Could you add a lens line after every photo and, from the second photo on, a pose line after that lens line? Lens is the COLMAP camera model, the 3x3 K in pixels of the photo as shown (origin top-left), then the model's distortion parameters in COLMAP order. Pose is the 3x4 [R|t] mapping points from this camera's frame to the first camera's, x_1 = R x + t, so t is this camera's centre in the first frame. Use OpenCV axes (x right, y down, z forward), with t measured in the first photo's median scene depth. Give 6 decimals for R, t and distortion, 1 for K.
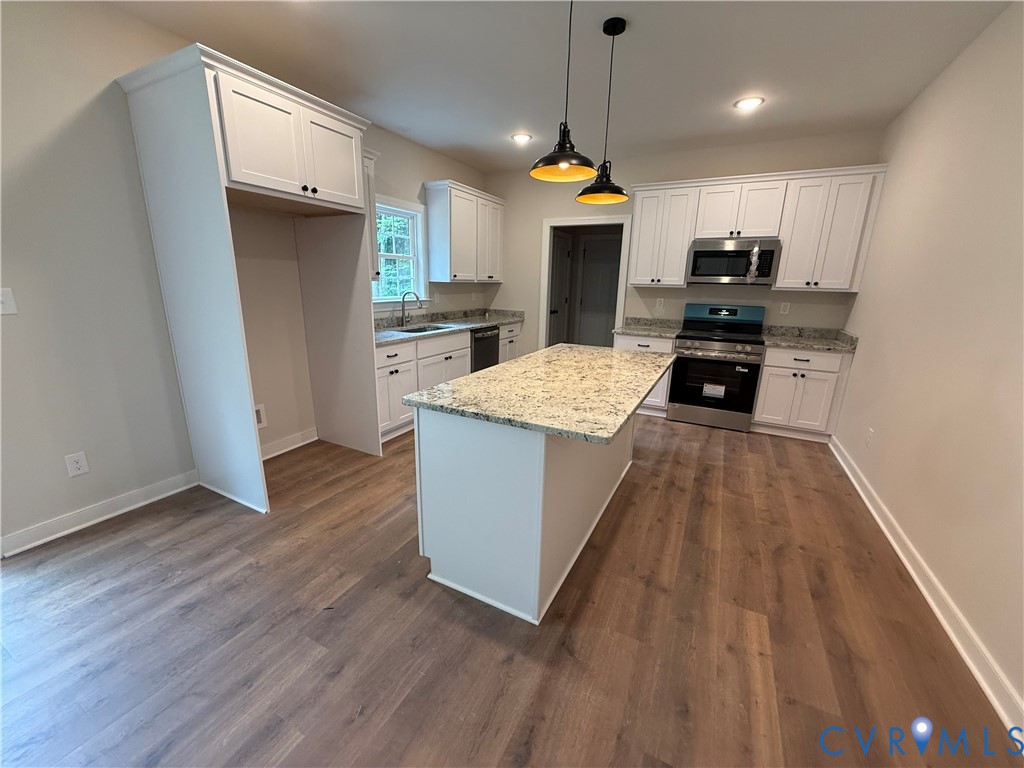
lens RADIAL K [[406.3, 0, 516.7], [0, 406.3, 376.5], [0, 0, 1]] dist [0.000562, 0.000297]
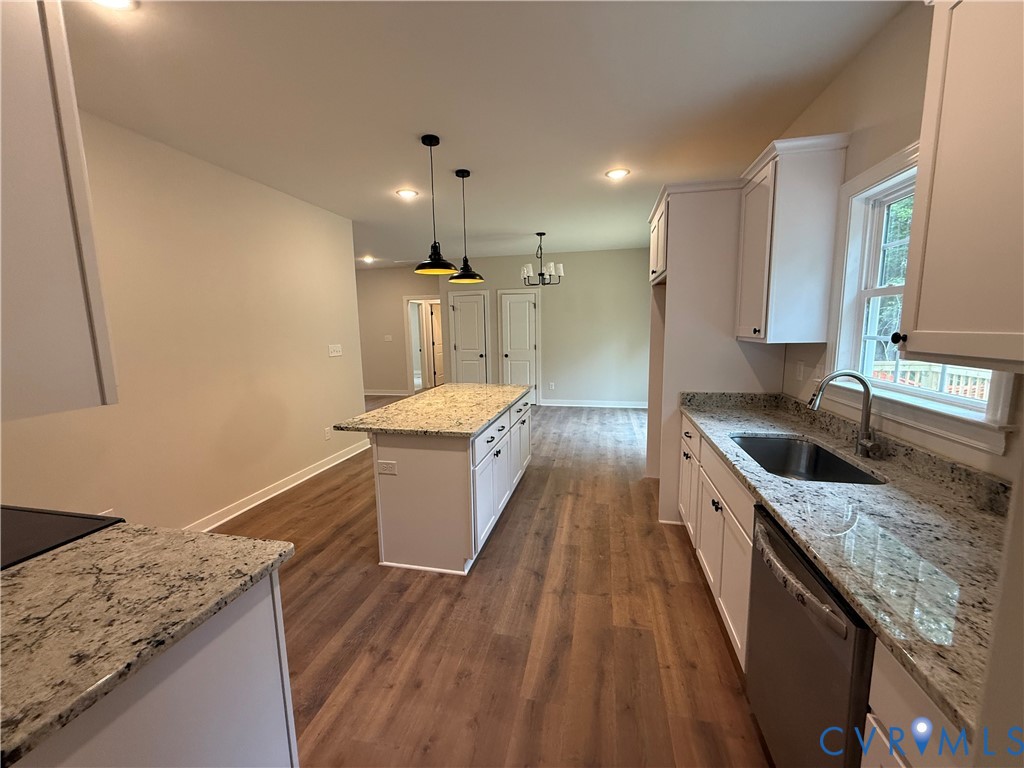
lens RADIAL K [[406.3, 0, 511.3], [0, 406.3, 382.8], [0, 0, 1]] dist [0.000562, 0.000297]
pose [[-0.969073, 0.029718, -0.244978, 0.352237], [-0.058543, 0.936698, 0.345210, -0.650444], [0.239730, 0.348876, -0.905989, 2.657219]]
